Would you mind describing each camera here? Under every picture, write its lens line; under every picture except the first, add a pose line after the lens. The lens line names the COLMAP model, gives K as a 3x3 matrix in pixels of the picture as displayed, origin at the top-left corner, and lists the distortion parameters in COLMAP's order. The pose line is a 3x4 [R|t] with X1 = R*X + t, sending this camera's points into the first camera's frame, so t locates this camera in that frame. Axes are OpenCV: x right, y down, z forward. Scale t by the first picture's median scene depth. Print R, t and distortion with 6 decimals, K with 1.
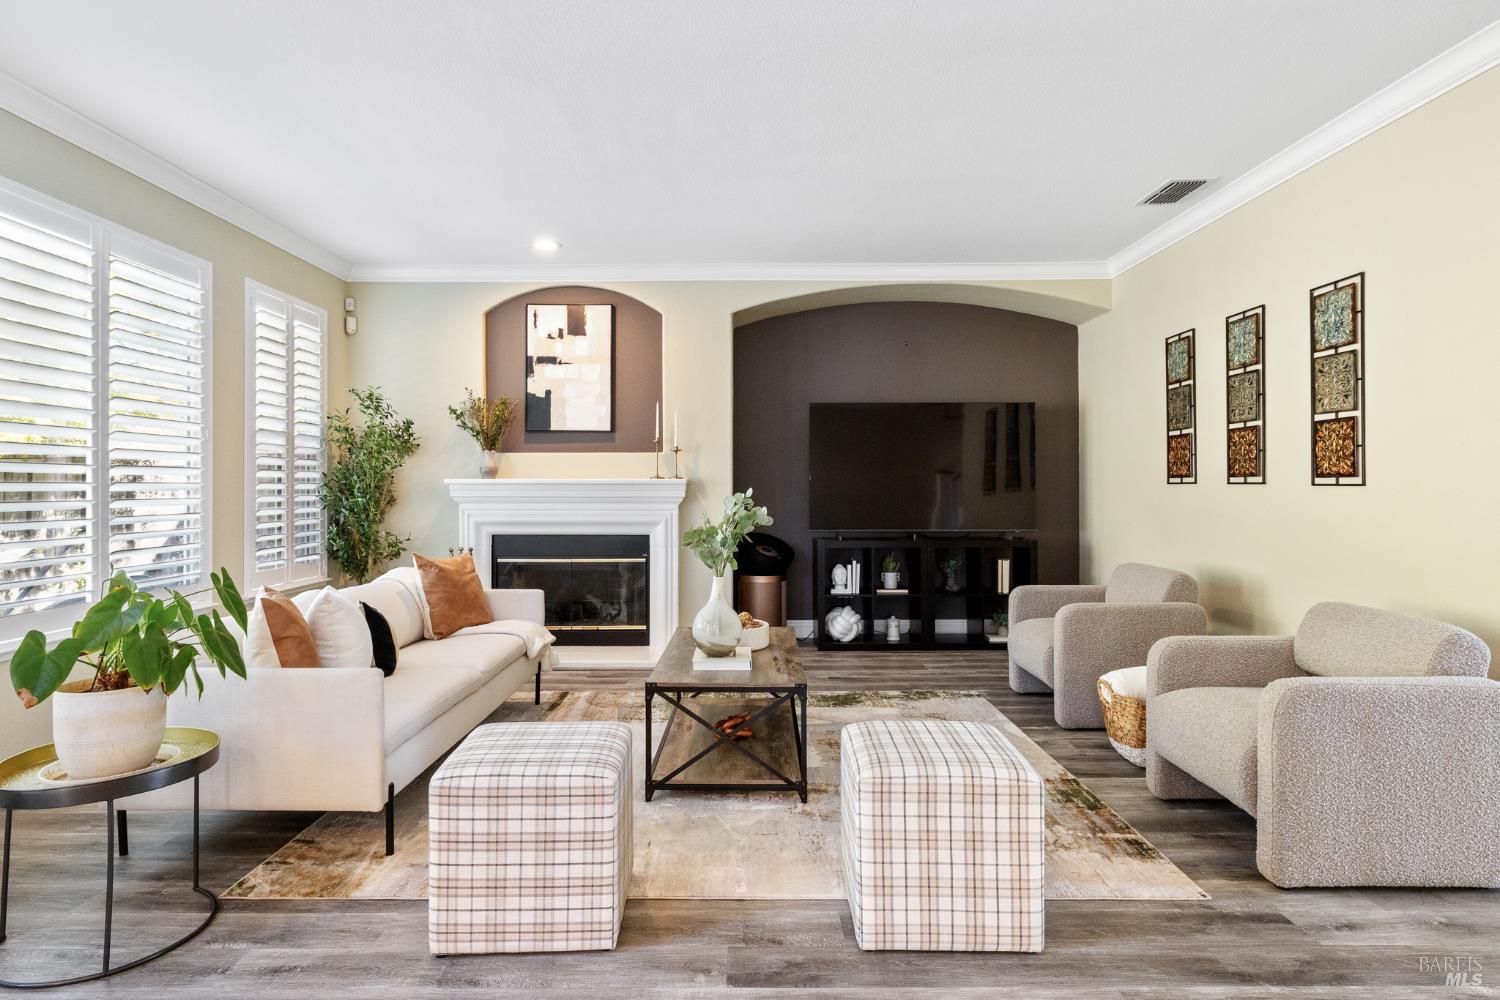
lens RADIAL K [[844.2, 0, 747.7], [0, 844.2, 486.8], [0, 0, 1]] dist [0.003188, -0.002144]
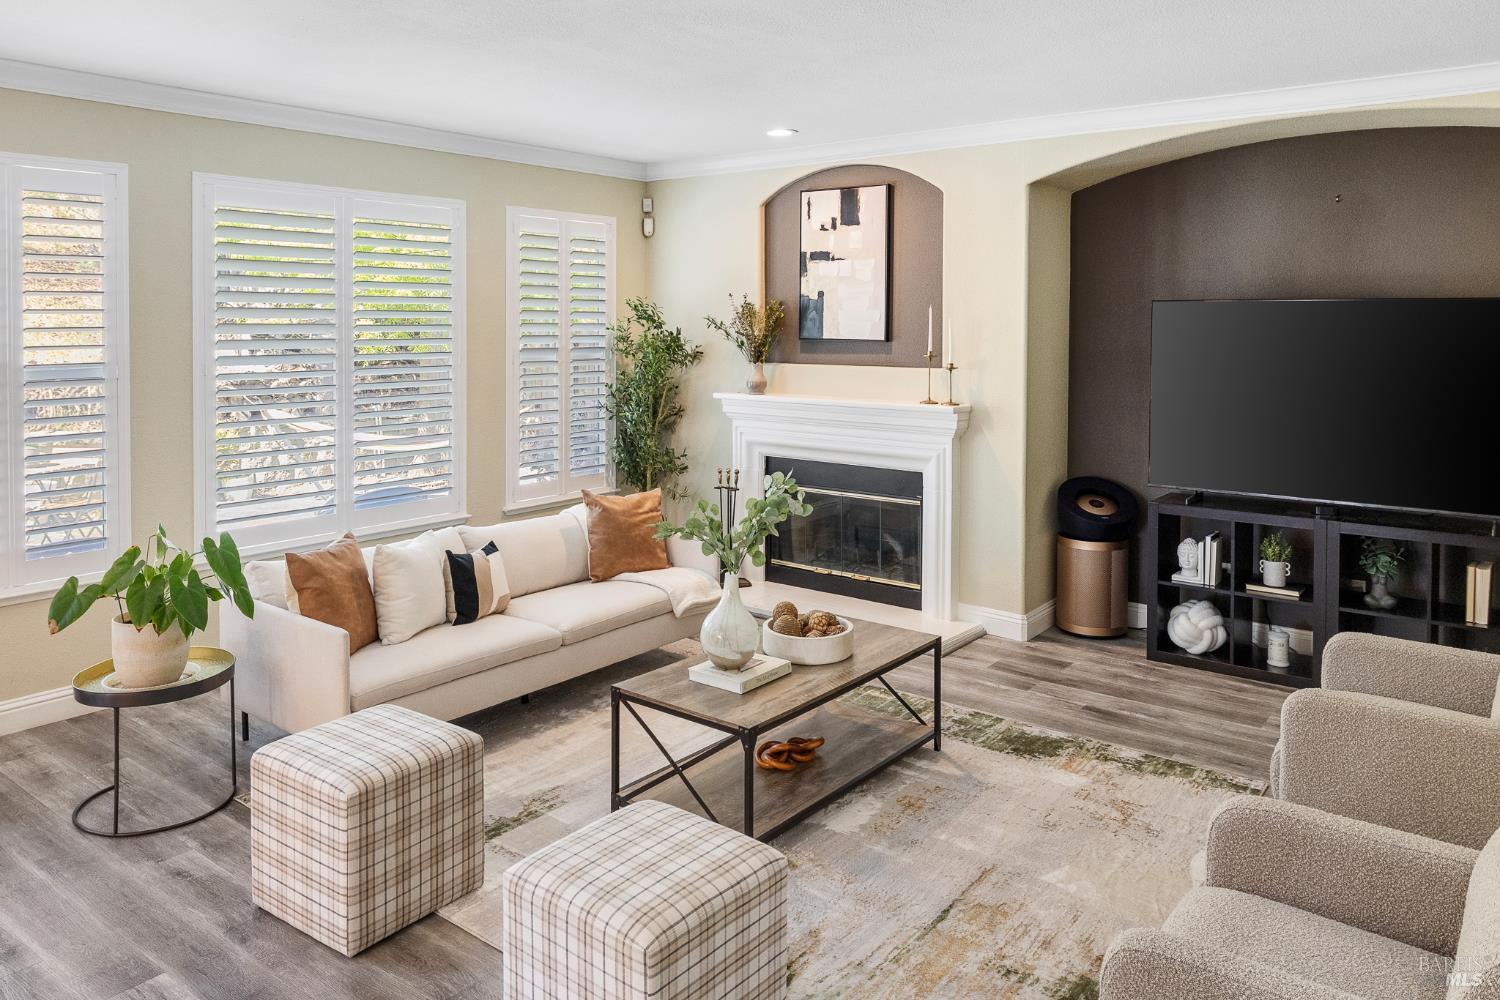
lens RADIAL K [[1068.8, 0, 724.0], [0, 1068.8, 357.1], [0, 0, 1]] dist [0.012896, -0.006388]
pose [[0.783558, 0.023081, -0.620890, 0.356572], [-0.003719, 0.999466, 0.032462, -0.083011], [0.621308, -0.023127, 0.783225, 0.096300]]
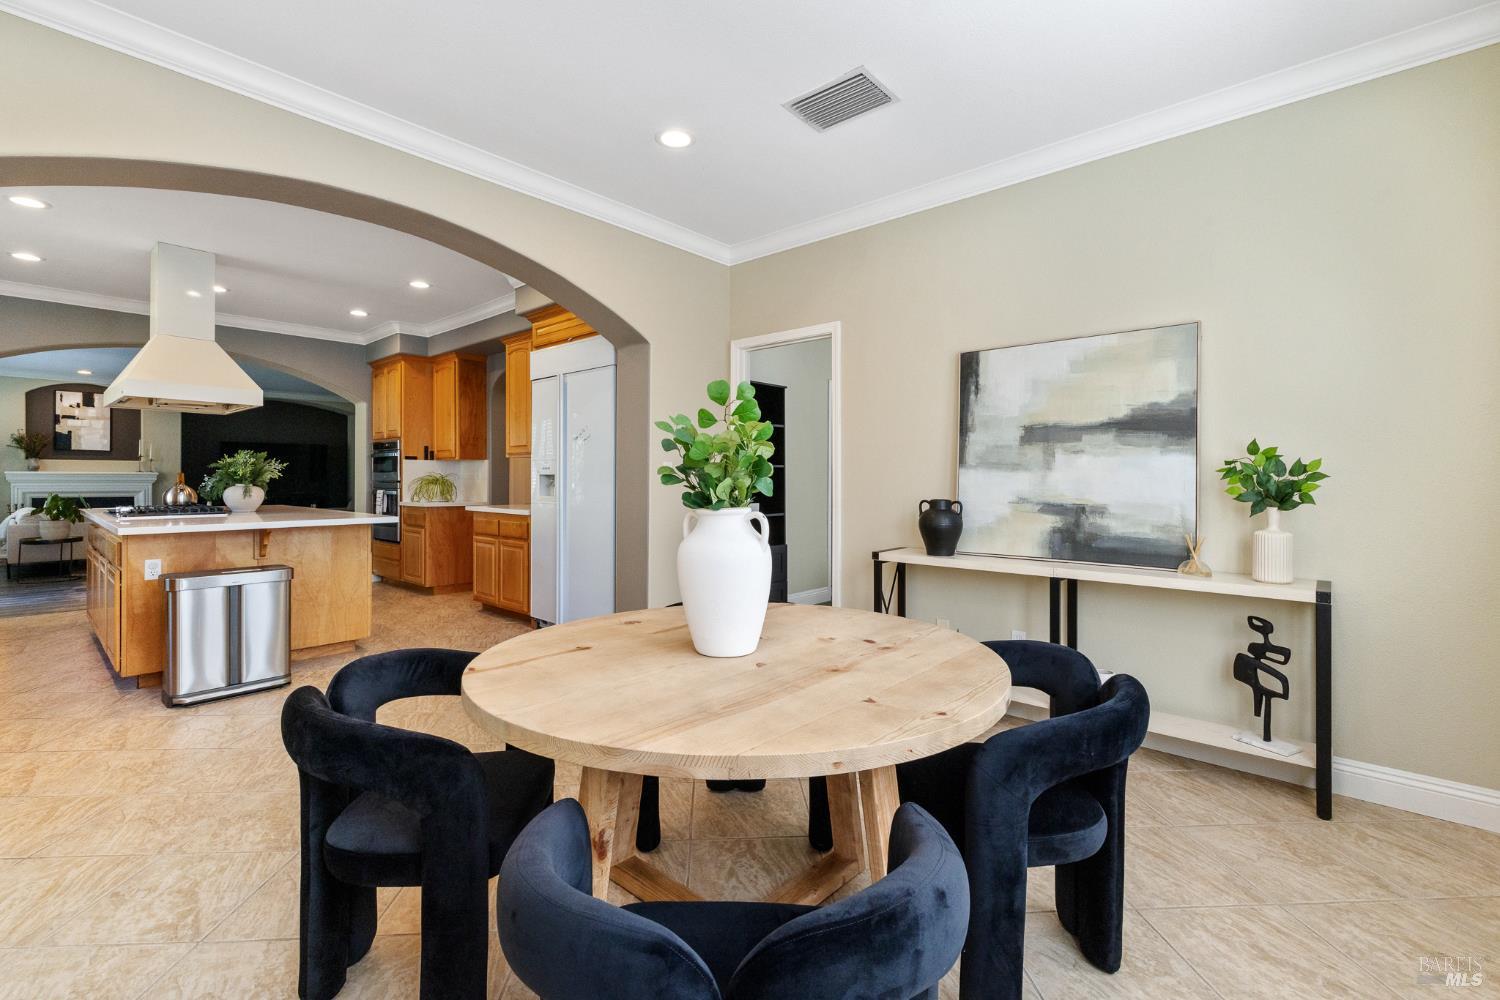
lens RADIAL K [[650.7, 0, 738.6], [0, 650.7, 481.5], [0, 0, 1]] dist [0.001741, 0.000803]
pose [[0.671753, 0.001173, 0.740775, -0.324090], [-0.003965, 0.999990, 0.002011, 0.005531], [-0.740765, -0.004288, 0.671751, -1.401996]]
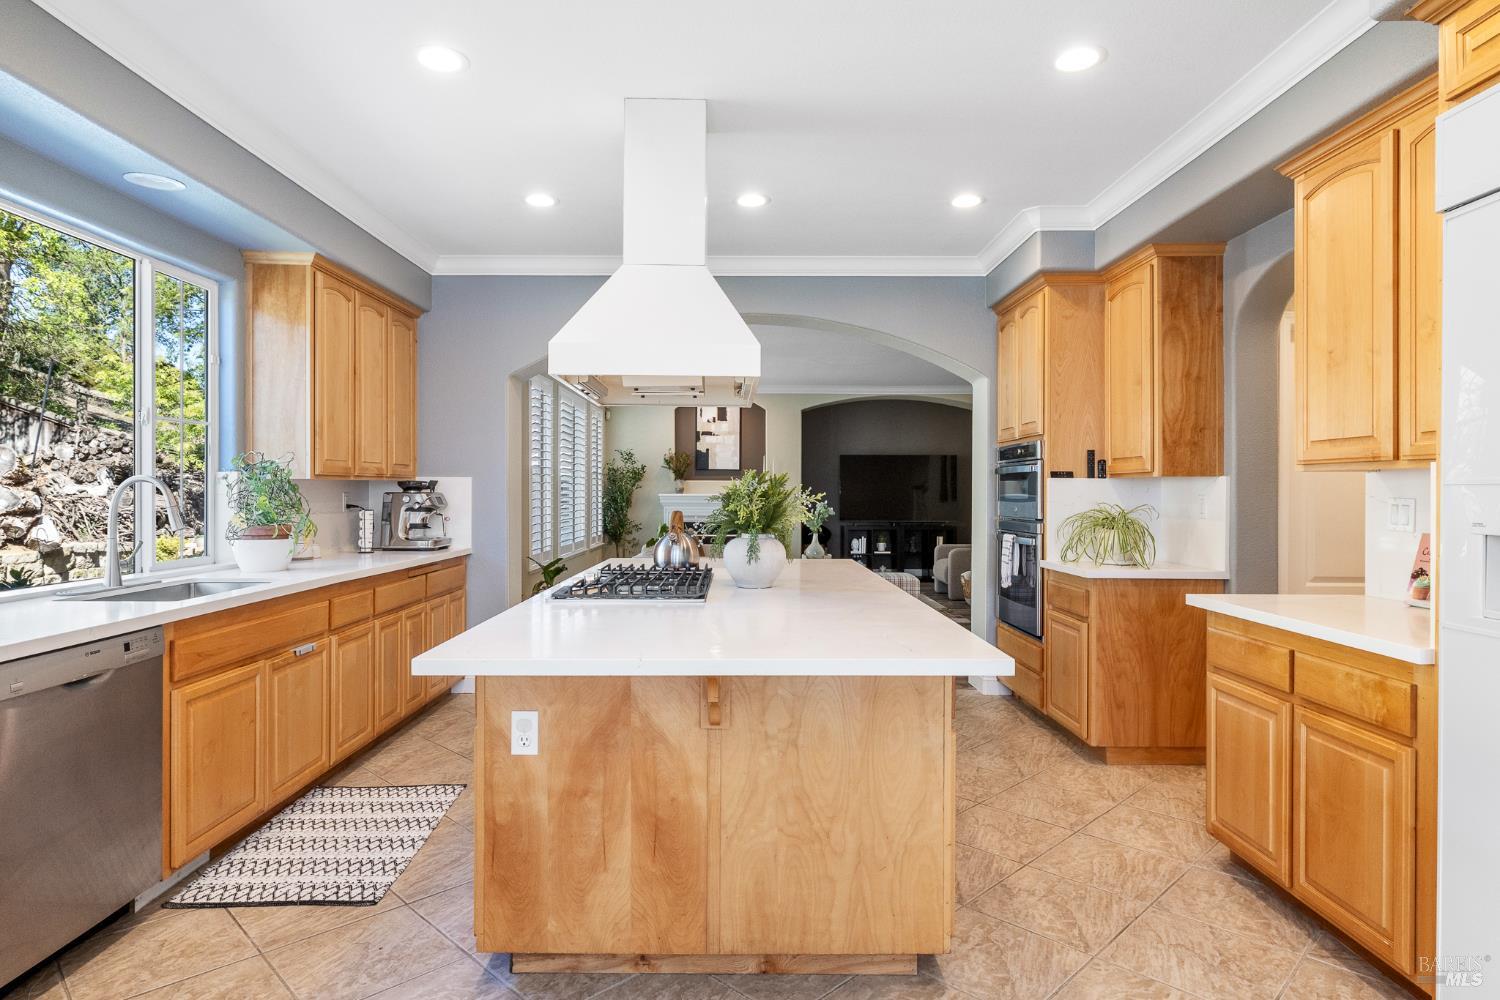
lens RADIAL K [[844.2, 0, 750.6], [0, 844.2, 488.7], [0, 0, 1]] dist [0.003188, -0.002144]
pose [[0.999969, 0.005289, 0.005898, -0.147635], [-0.005267, 0.999979, -0.003697, -0.014240], [-0.005918, 0.003665, 0.999976, -0.964335]]
